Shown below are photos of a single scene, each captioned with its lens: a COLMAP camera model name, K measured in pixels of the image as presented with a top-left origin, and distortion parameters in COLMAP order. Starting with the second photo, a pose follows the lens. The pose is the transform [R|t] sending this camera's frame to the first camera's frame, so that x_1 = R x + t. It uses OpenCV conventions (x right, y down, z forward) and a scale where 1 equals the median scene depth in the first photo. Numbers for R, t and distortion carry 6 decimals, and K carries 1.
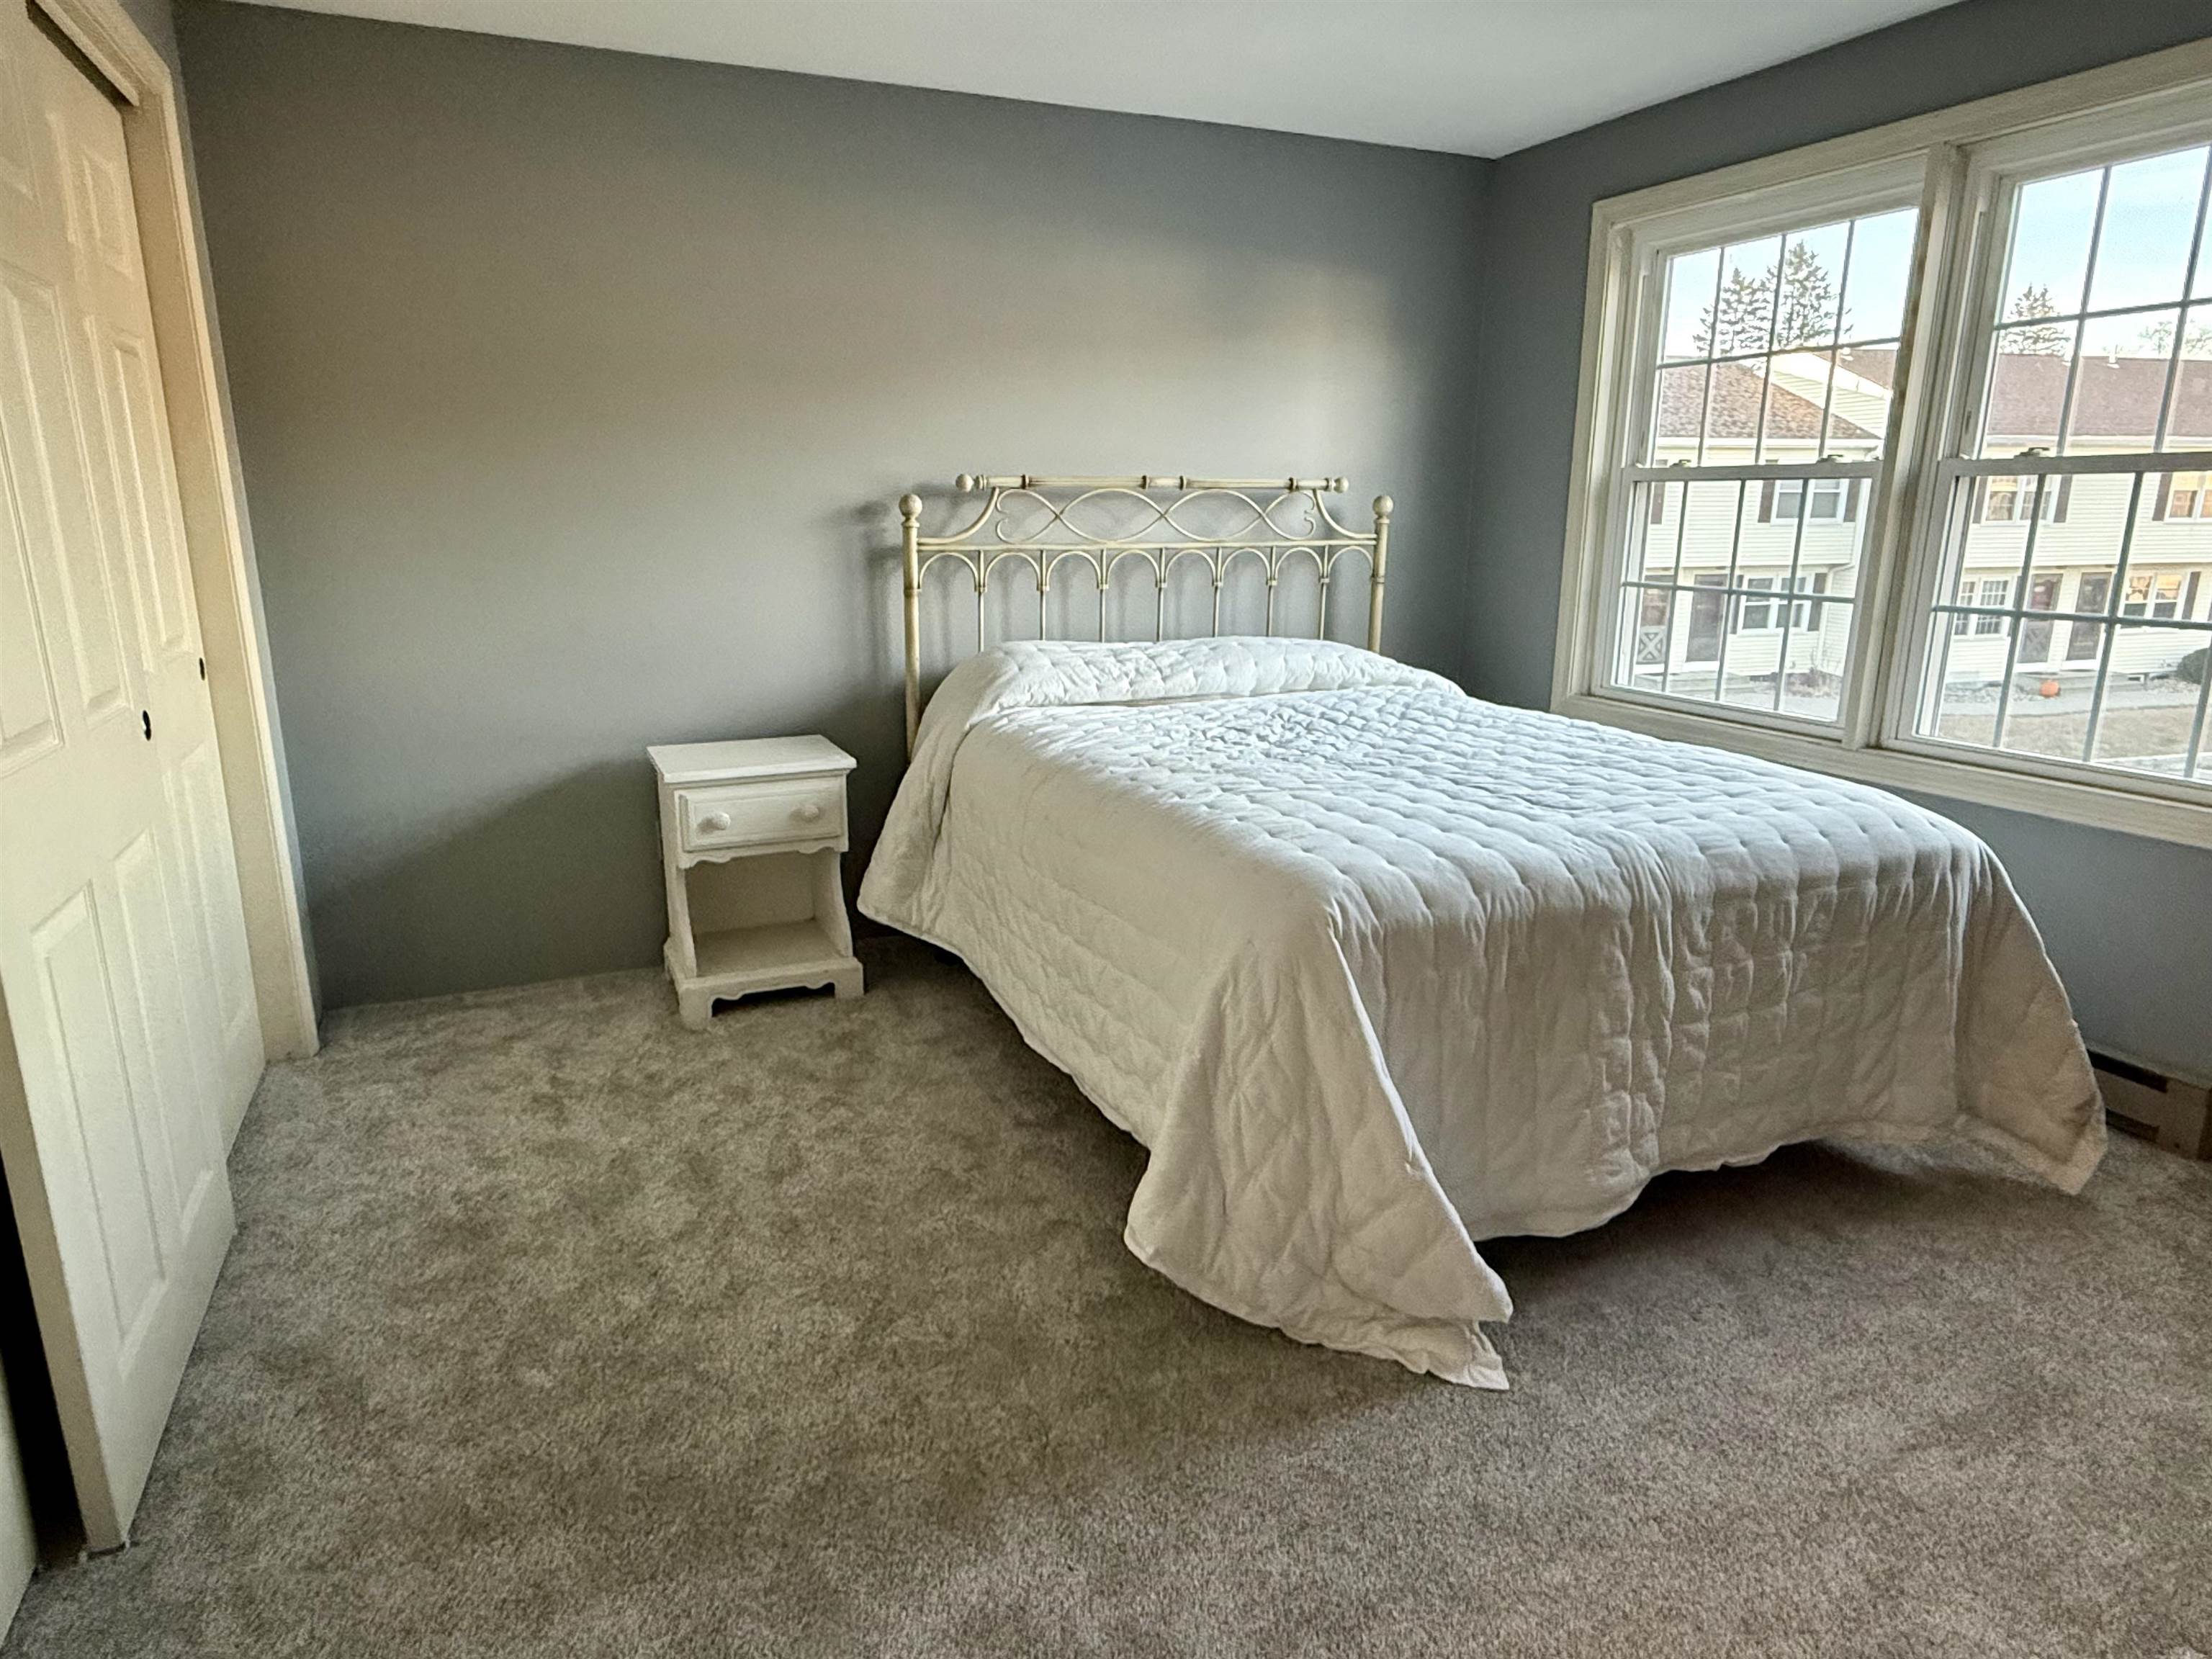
lens RADIAL K [[1292.4, 0, 1099.2], [0, 1292.4, 831.1], [0, 0, 1]] dist [0.006304, 0.001117]
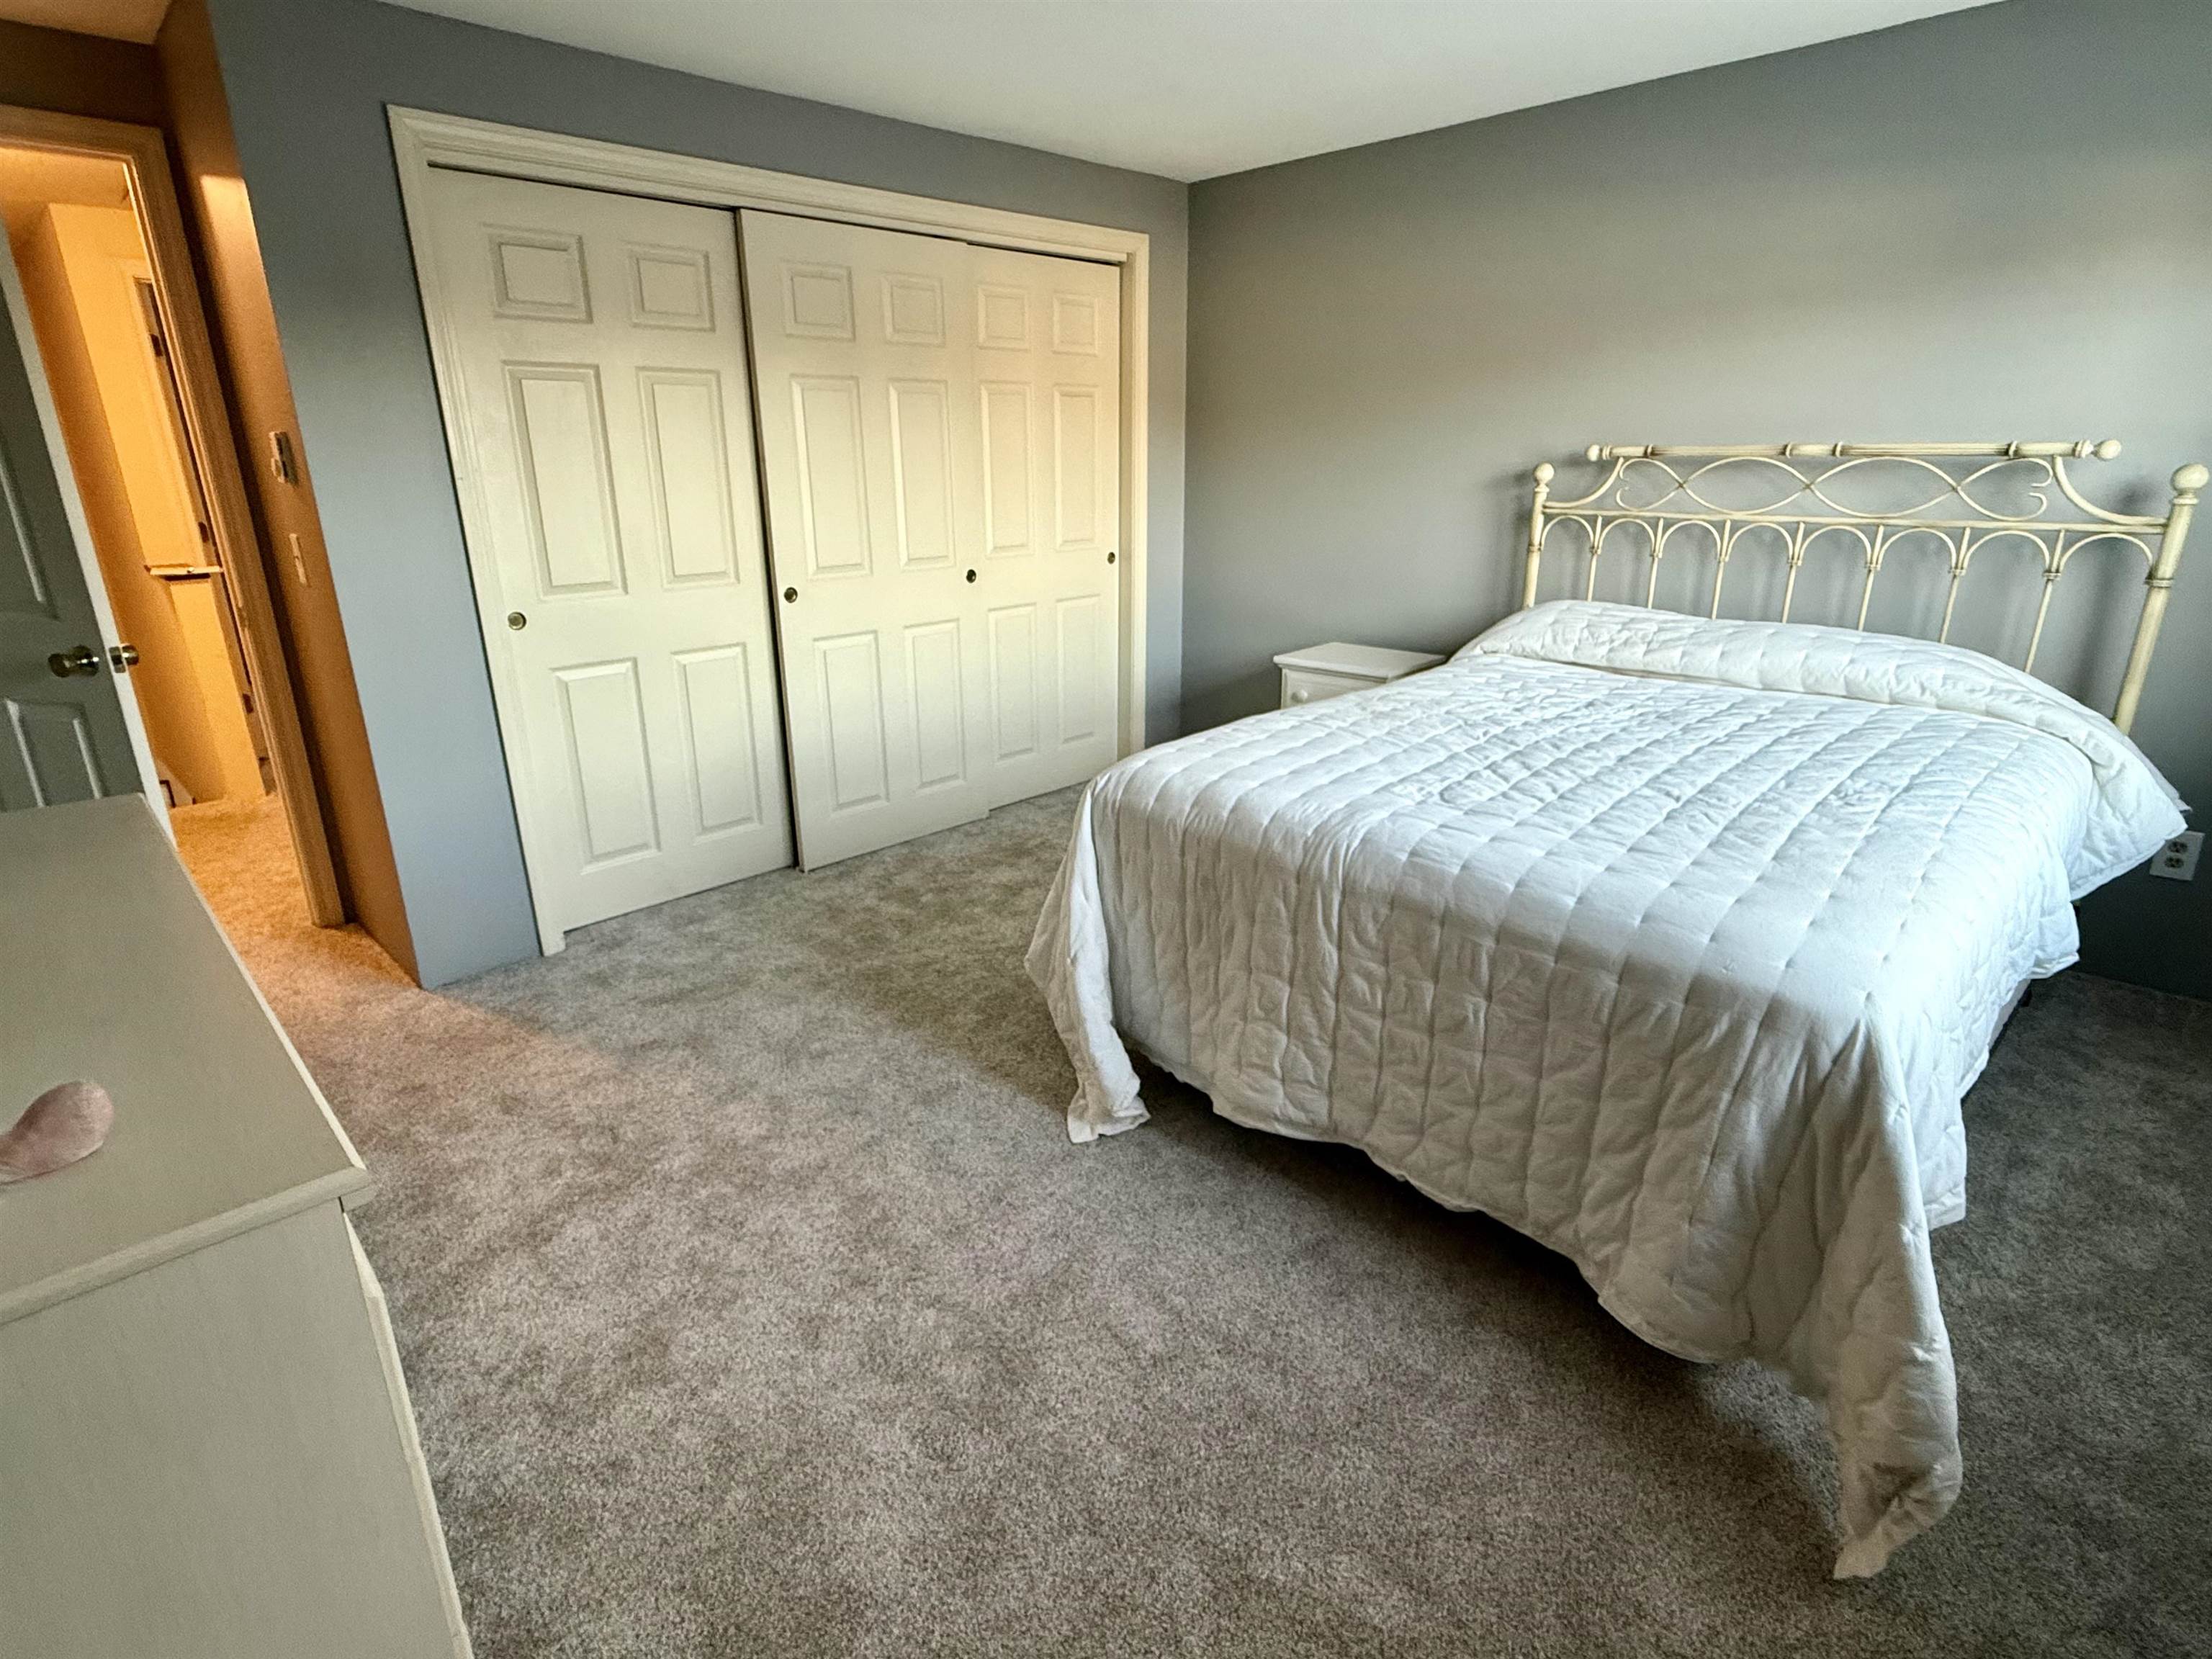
lens RADIAL K [[1128.5, 0, 1106.0], [0, 1128.5, 829.5], [0, 0, 1]] dist [-0.003645, 0.000715]
pose [[0.367127, 0.292357, -0.883032, 1.045594], [-0.217885, 0.949939, 0.223922, -0.134202], [0.904292, 0.110191, 0.412449, 0.396974]]
